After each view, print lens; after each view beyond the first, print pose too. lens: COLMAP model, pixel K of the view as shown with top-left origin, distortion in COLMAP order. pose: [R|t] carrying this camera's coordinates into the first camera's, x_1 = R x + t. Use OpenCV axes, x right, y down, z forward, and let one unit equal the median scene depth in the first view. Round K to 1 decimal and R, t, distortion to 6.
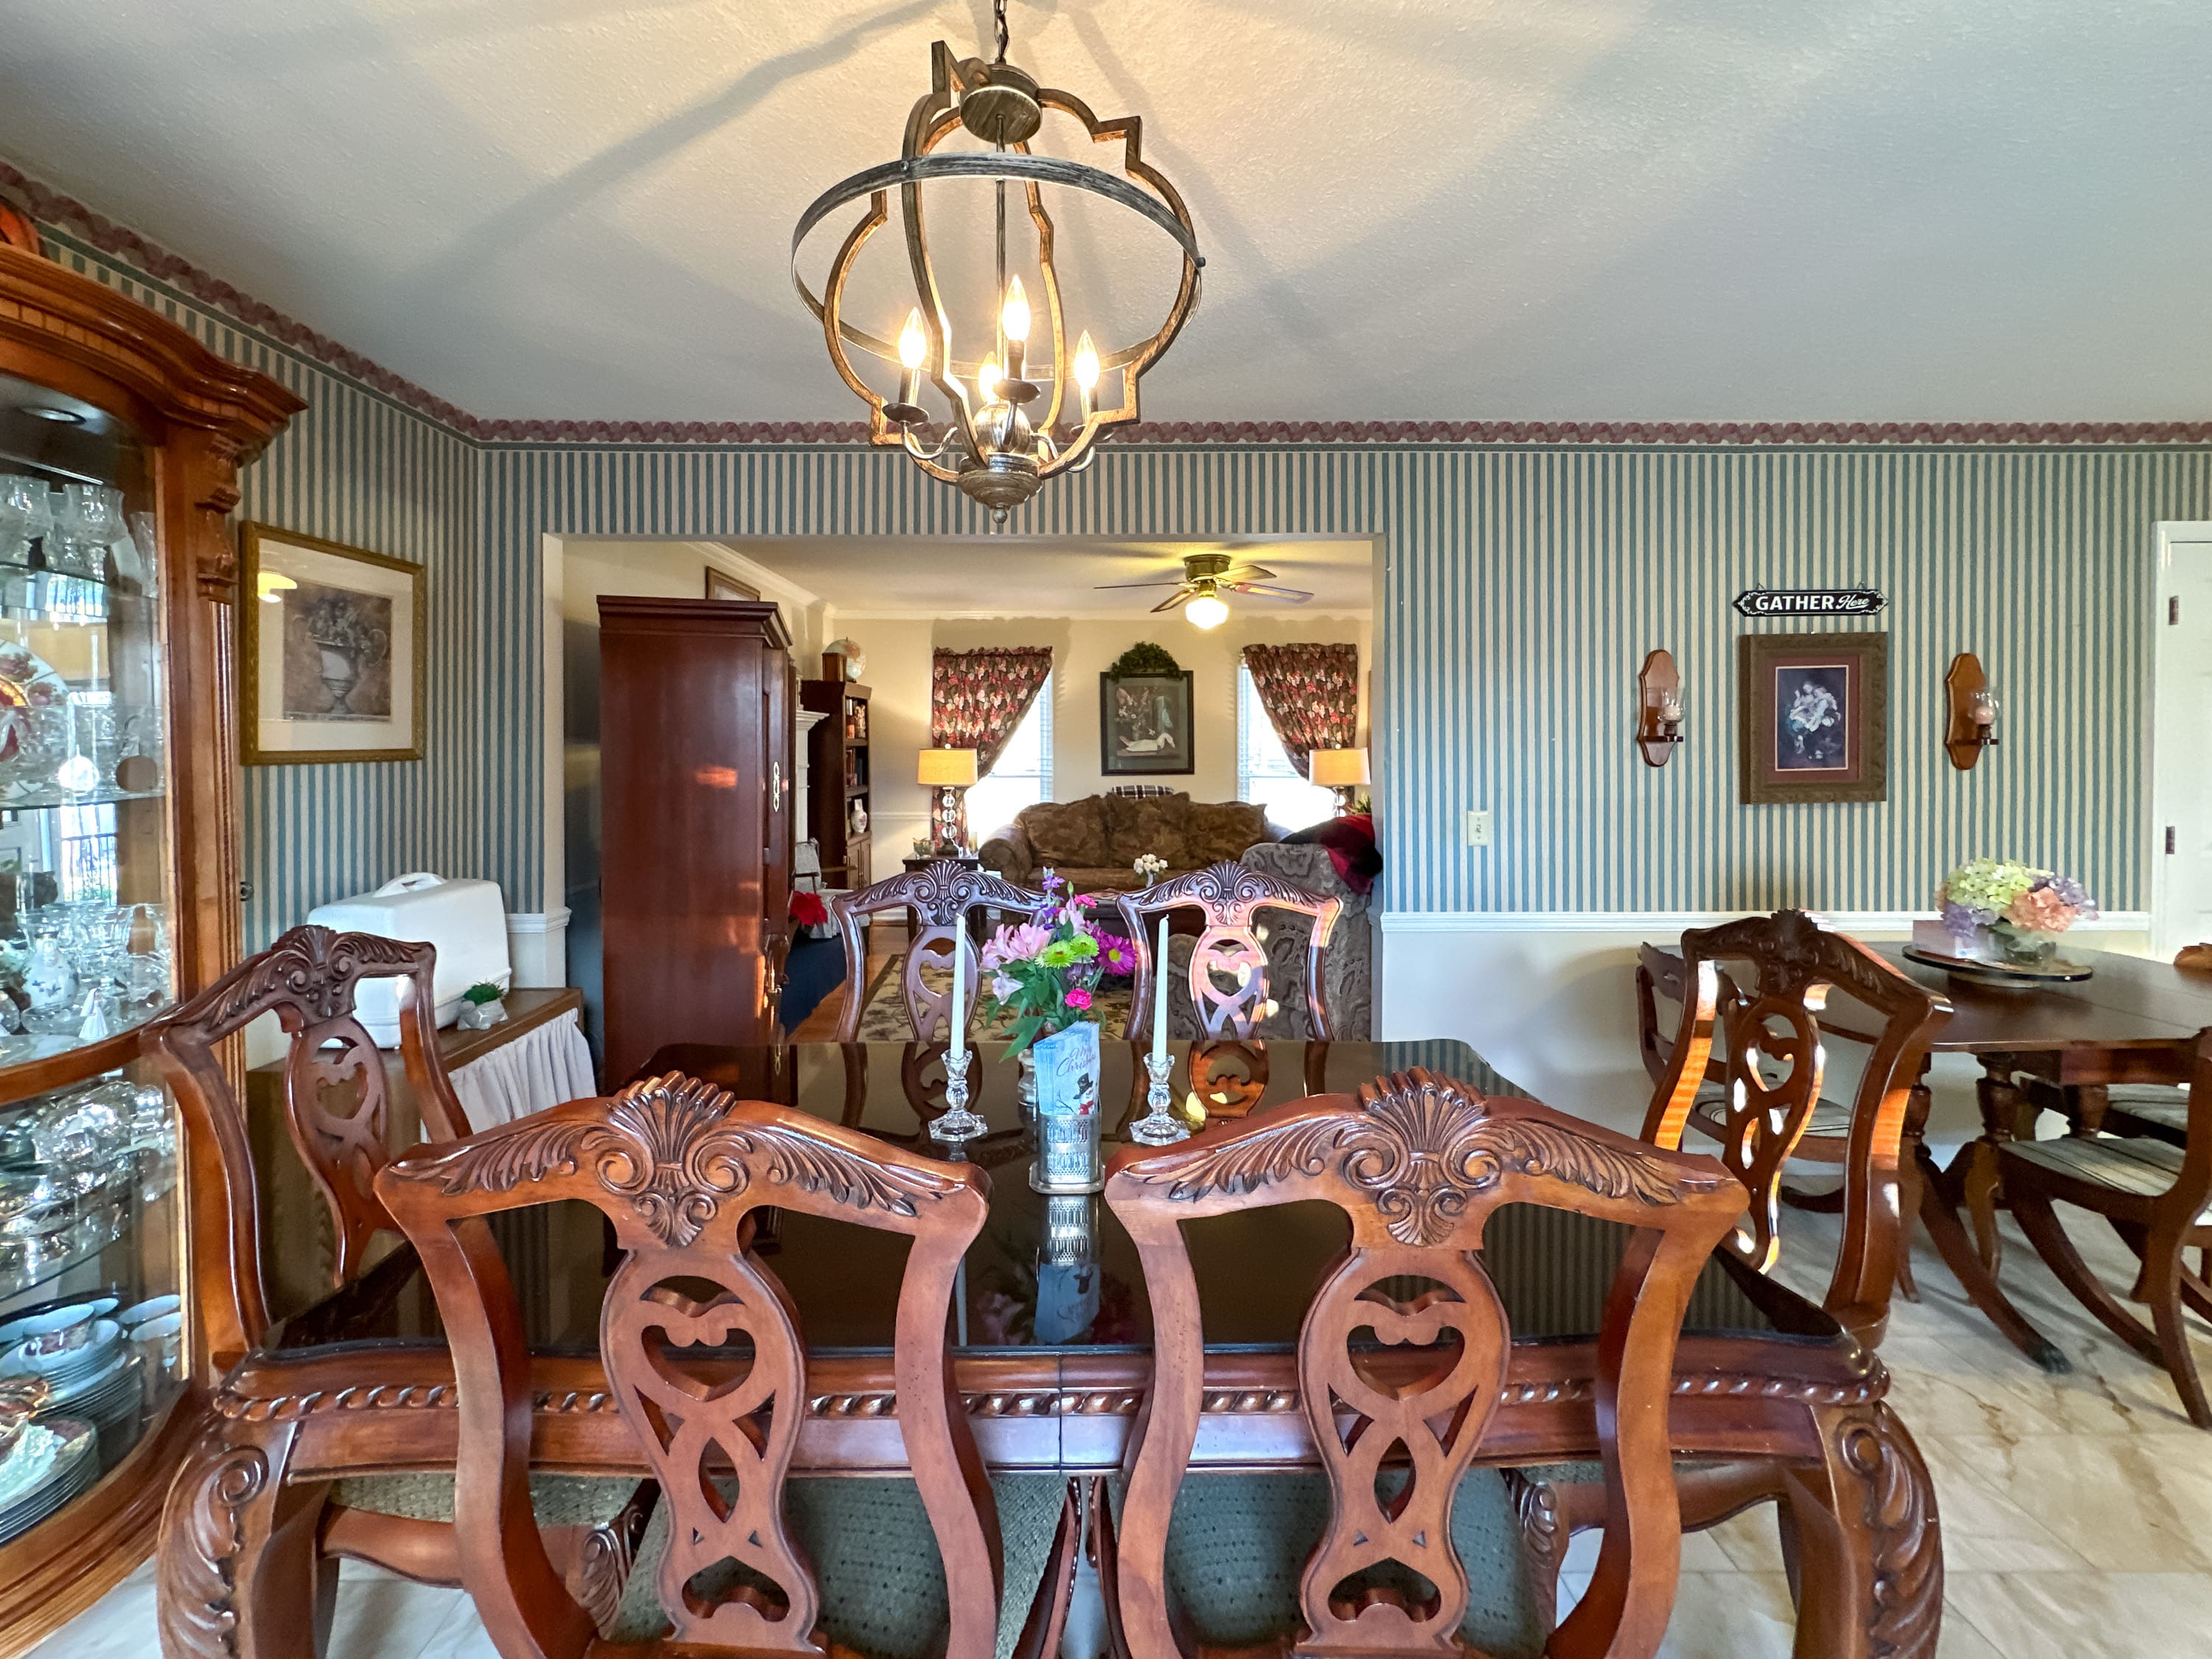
lens RADIAL K [[910.5, 0, 1089.8], [0, 910.5, 755.2], [0, 0, 1]] dist [-0.000723, 0.000297]
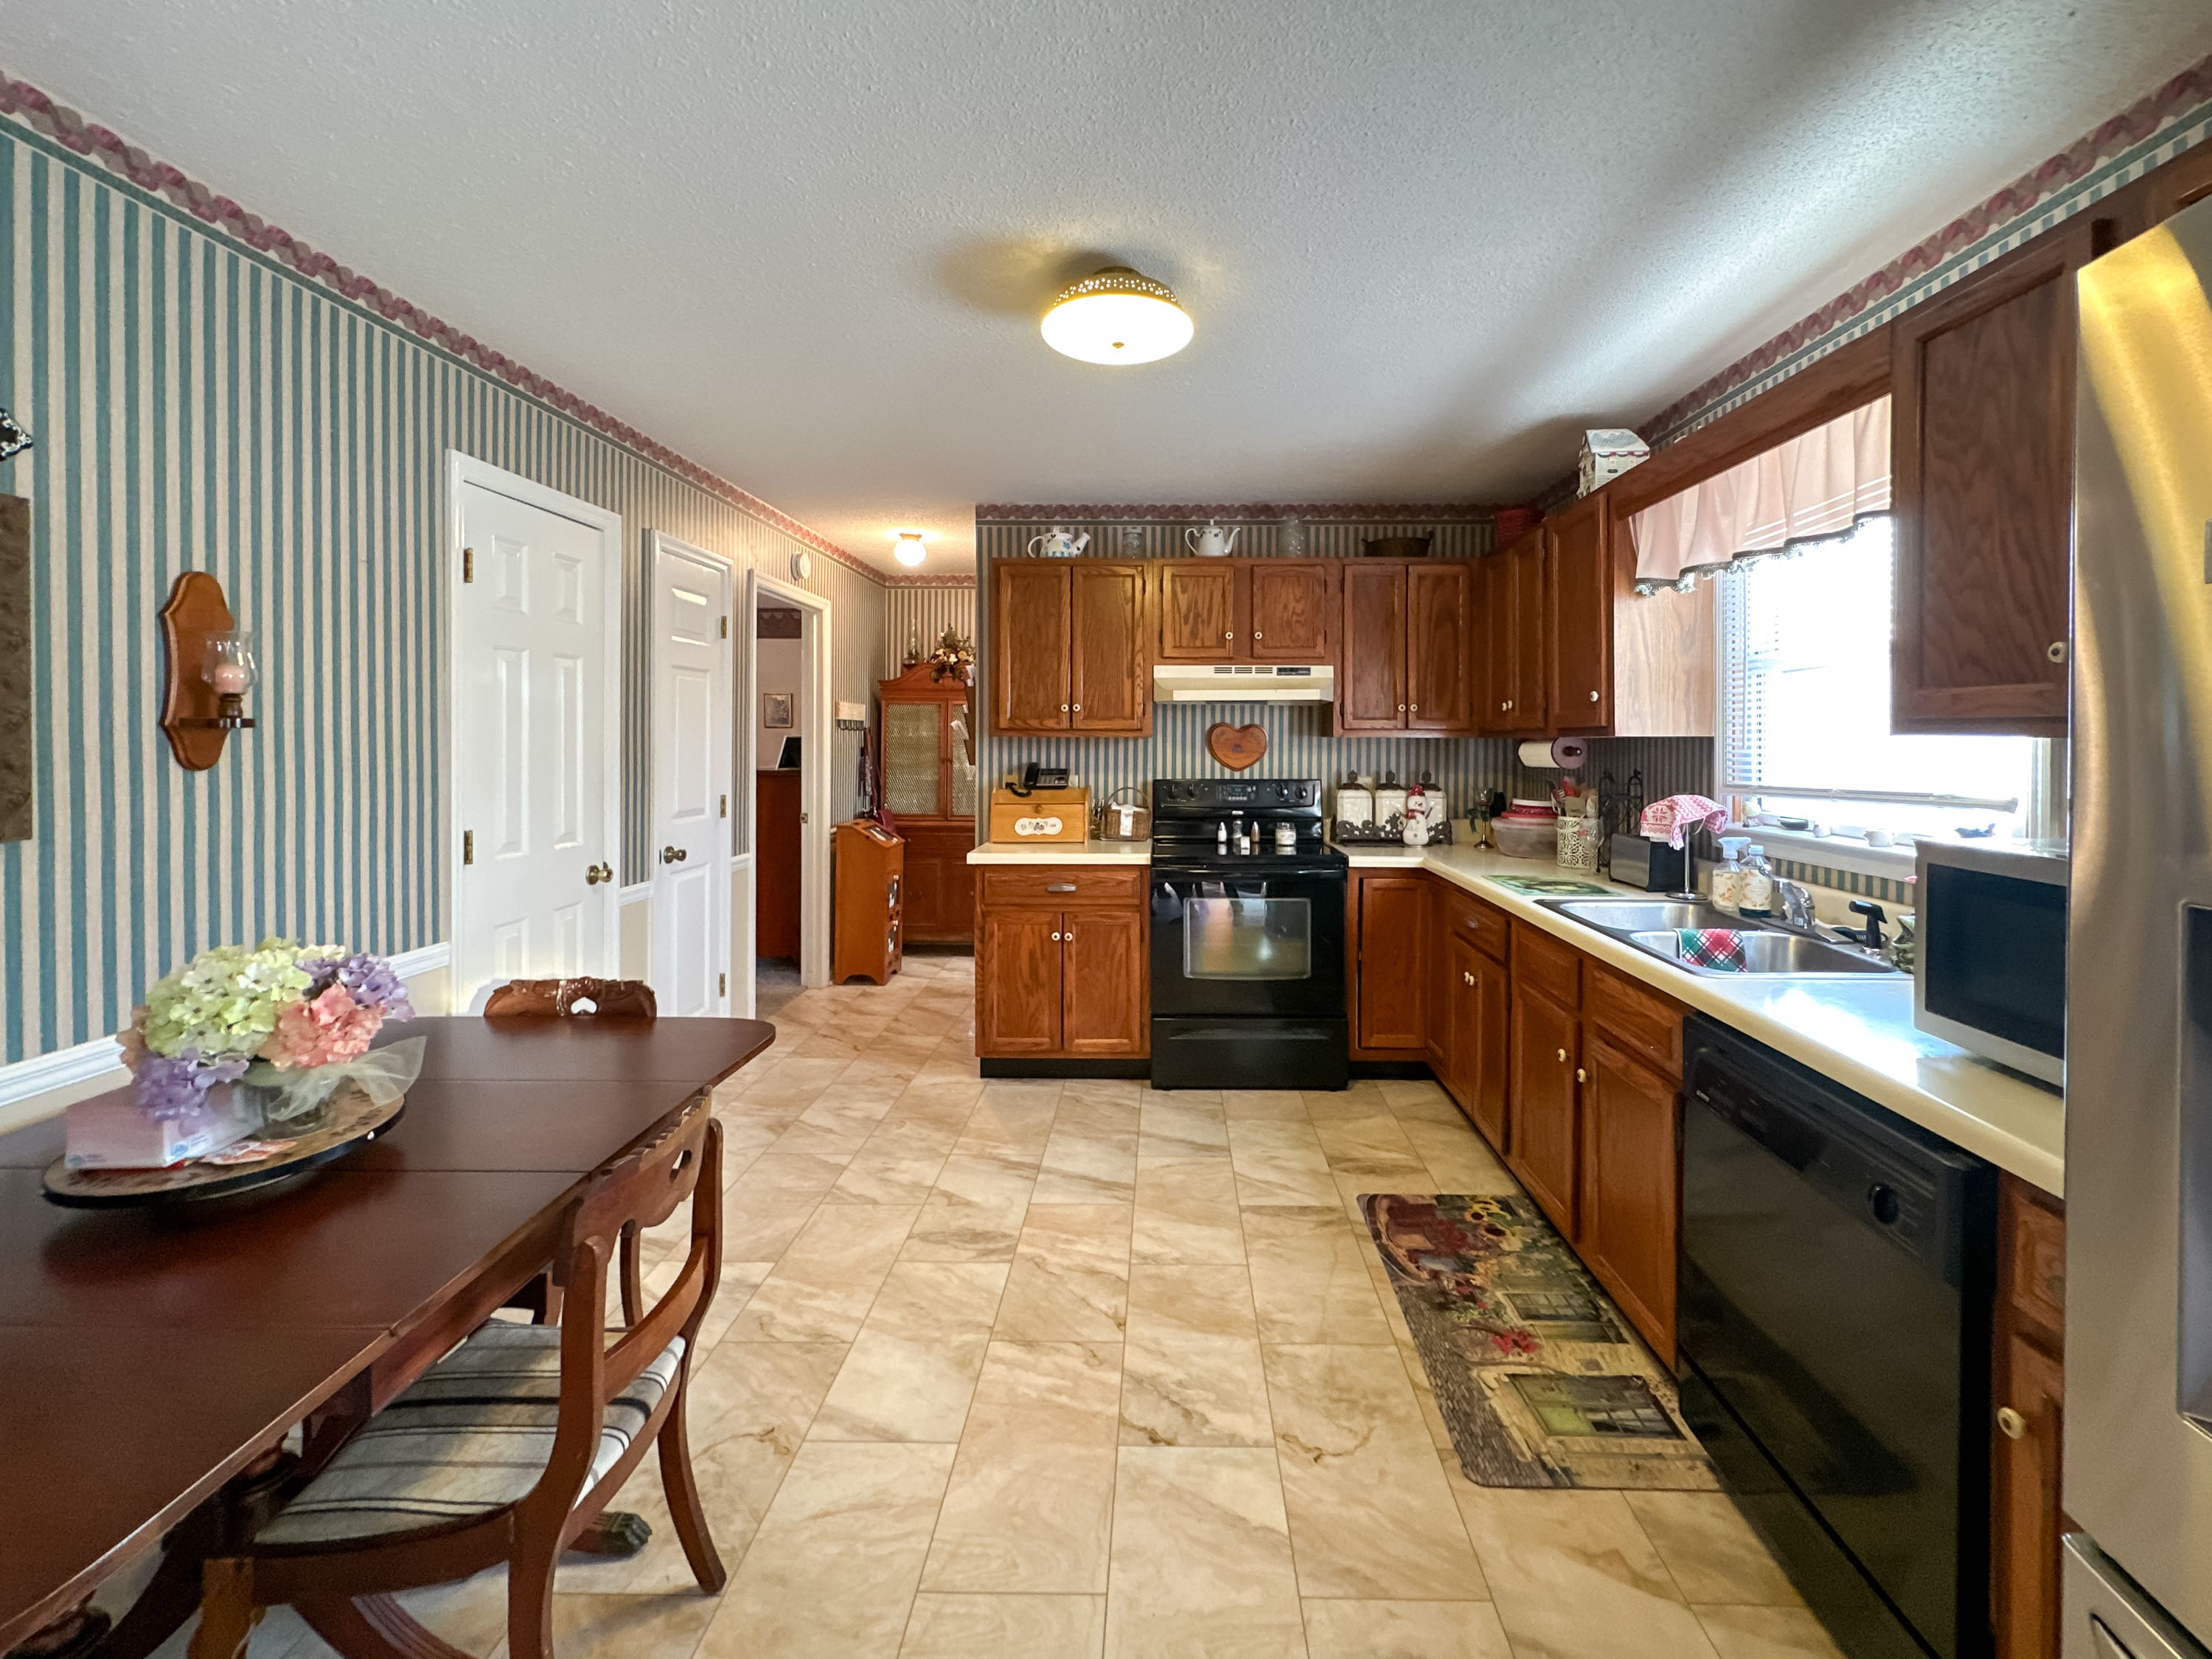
lens RADIAL K [[910.5, 0, 1137.2], [0, 910.5, 746.7], [0, 0, 1]] dist [-0.000723, 0.000297]
pose [[0.029446, -0.010075, 0.999516, 0.220863], [0.007731, 0.999922, 0.009851, -0.000251], [-0.999536, 0.007438, 0.029522, 0.212530]]
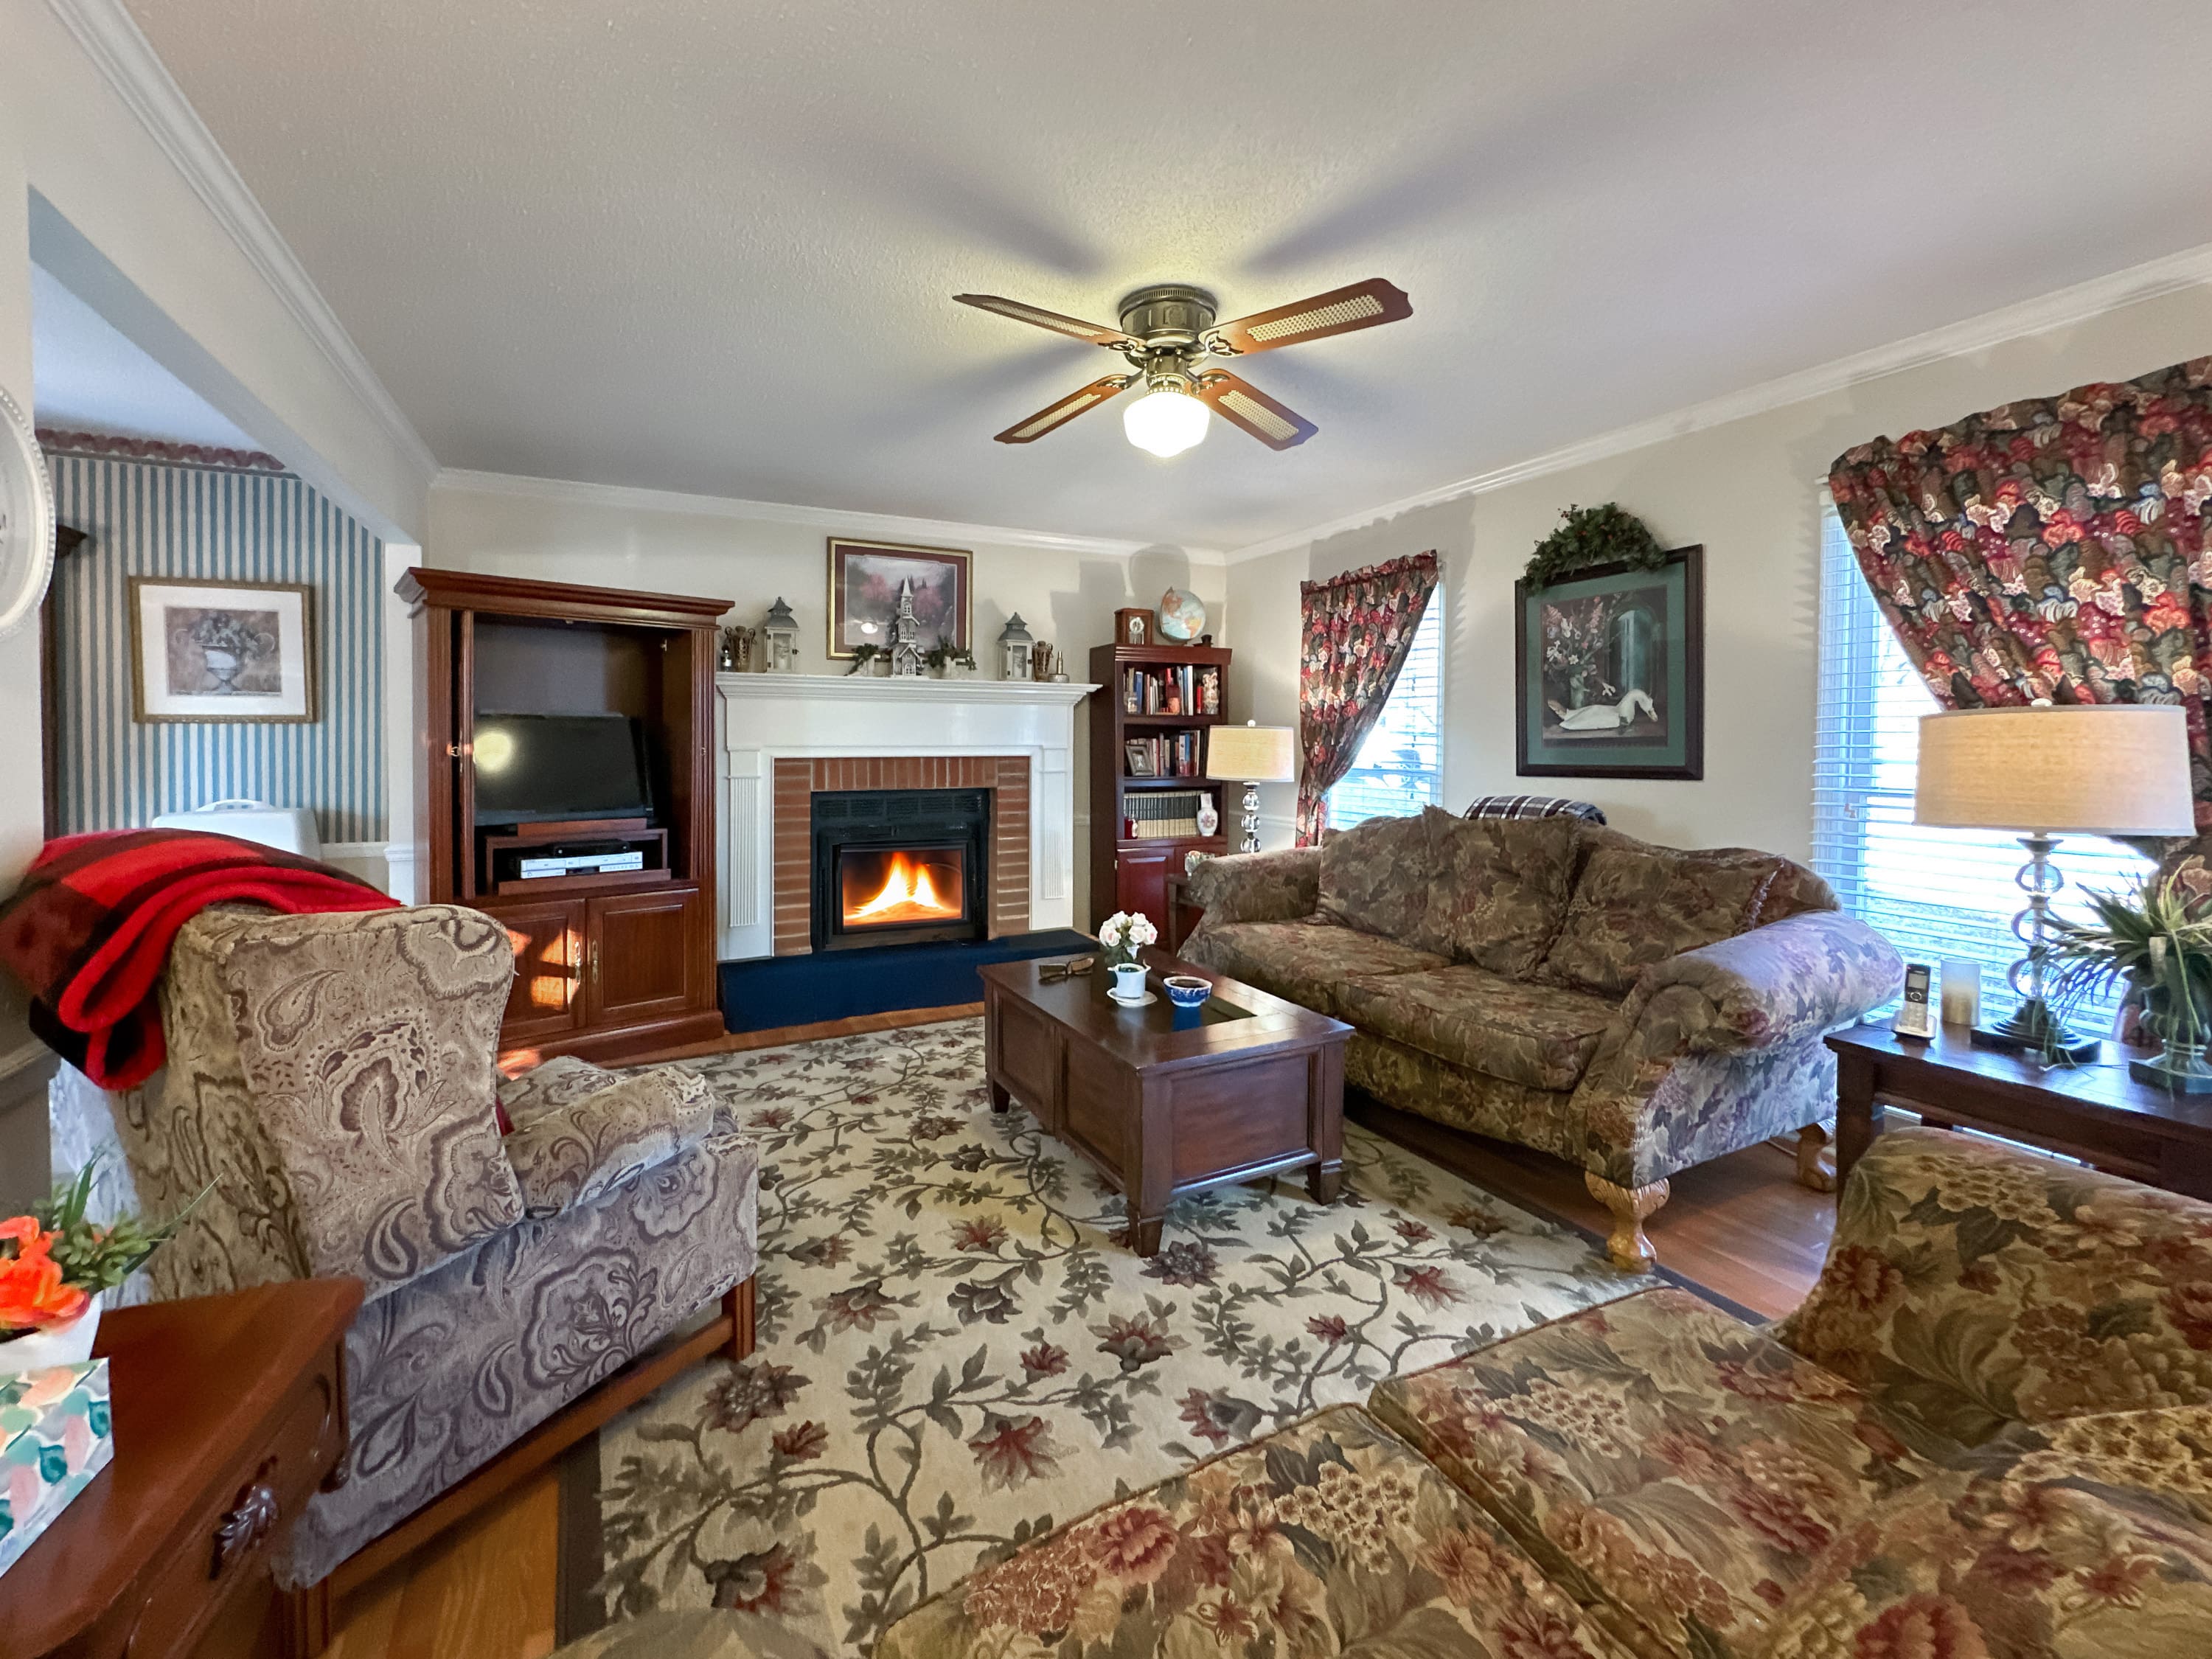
lens RADIAL K [[910.5, 0, 1056.8], [0, 910.5, 768.0], [0, 0, 1]] dist [-0.000723, 0.000297]
pose [[0.426993, 0.030301, -0.903747, 0.524099], [-0.014196, 0.999540, 0.026805, 0.010064], [0.904144, 0.001384, 0.427226, 0.733745]]
